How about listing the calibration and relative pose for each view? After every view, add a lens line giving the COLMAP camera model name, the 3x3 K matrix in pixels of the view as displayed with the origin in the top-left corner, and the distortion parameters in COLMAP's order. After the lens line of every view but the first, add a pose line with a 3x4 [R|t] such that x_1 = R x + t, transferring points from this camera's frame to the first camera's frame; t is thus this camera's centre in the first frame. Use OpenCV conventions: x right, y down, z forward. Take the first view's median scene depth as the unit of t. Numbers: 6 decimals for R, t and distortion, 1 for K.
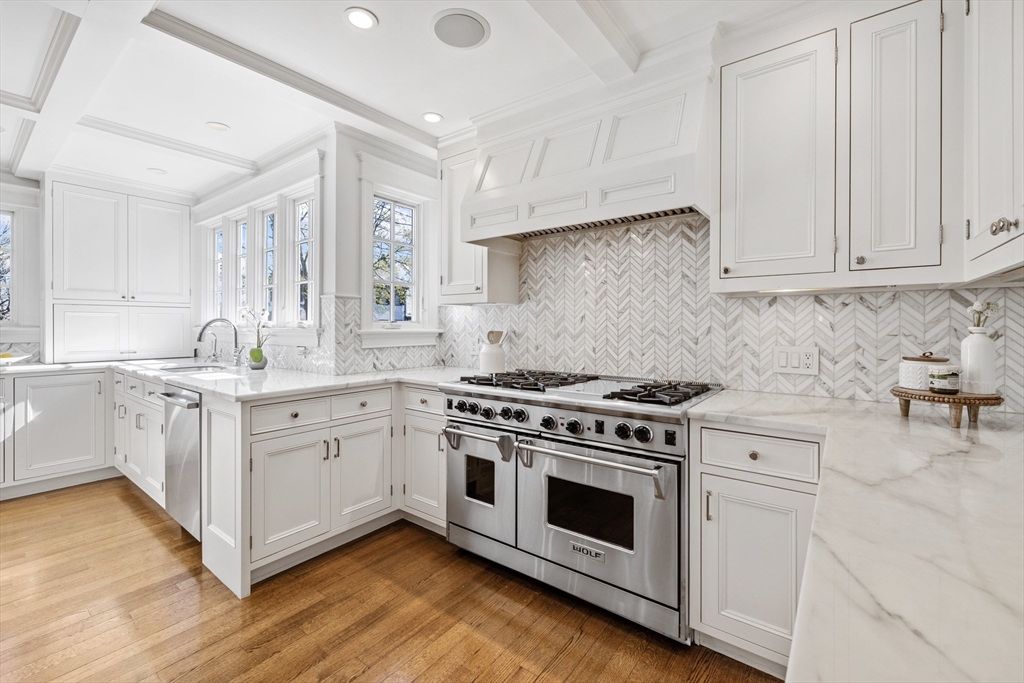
lens RADIAL K [[436.3, 0, 506.7], [0, 436.3, 328.0], [0, 0, 1]] dist [0.001116, 0.001082]
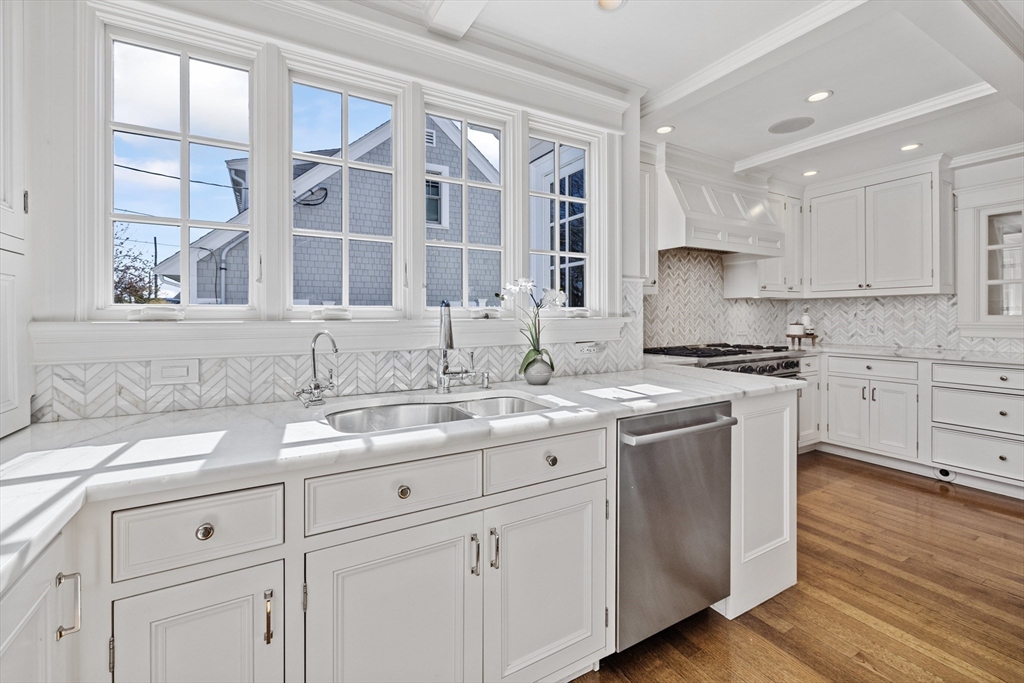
lens RADIAL K [[436.3, 0, 523.2], [0, 436.3, 314.1], [0, 0, 1]] dist [0.001116, 0.001082]
pose [[0.371976, -0.008757, 0.928201, -1.704513], [0.010125, 0.999934, 0.005376, -0.019916], [-0.928187, 0.007398, 0.372041, 1.150445]]
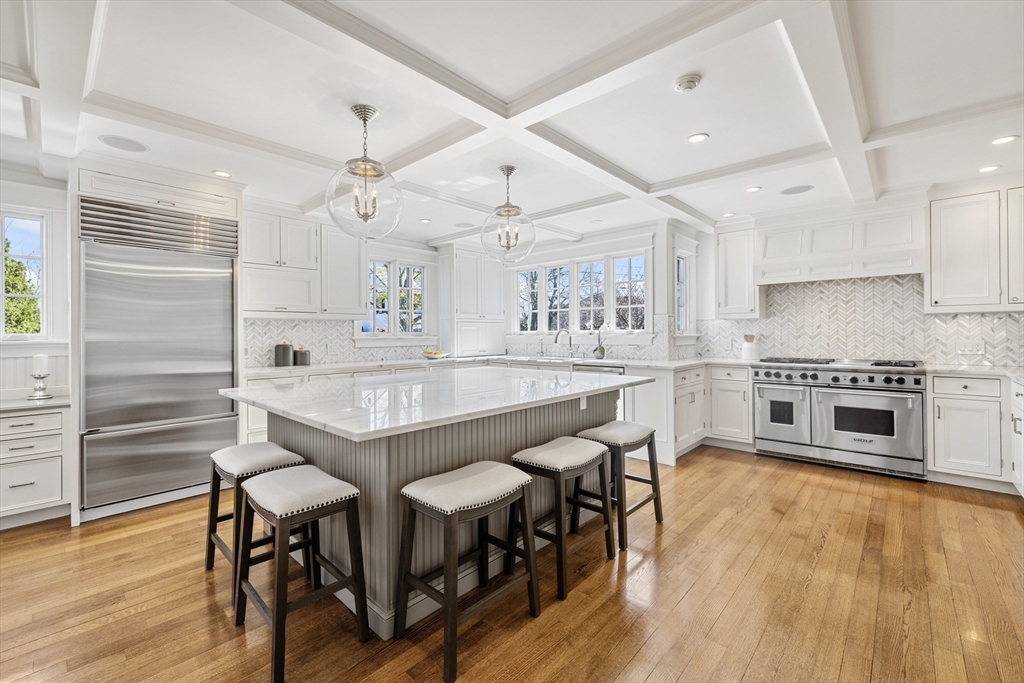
lens RADIAL K [[436.3, 0, 501.8], [0, 436.3, 333.3], [0, 0, 1]] dist [0.001116, 0.001082]
pose [[0.995389, -0.011688, -0.095207, -1.164106], [0.011317, 0.999926, -0.004431, -0.001853], [0.095252, 0.003333, 0.995448, -1.078008]]
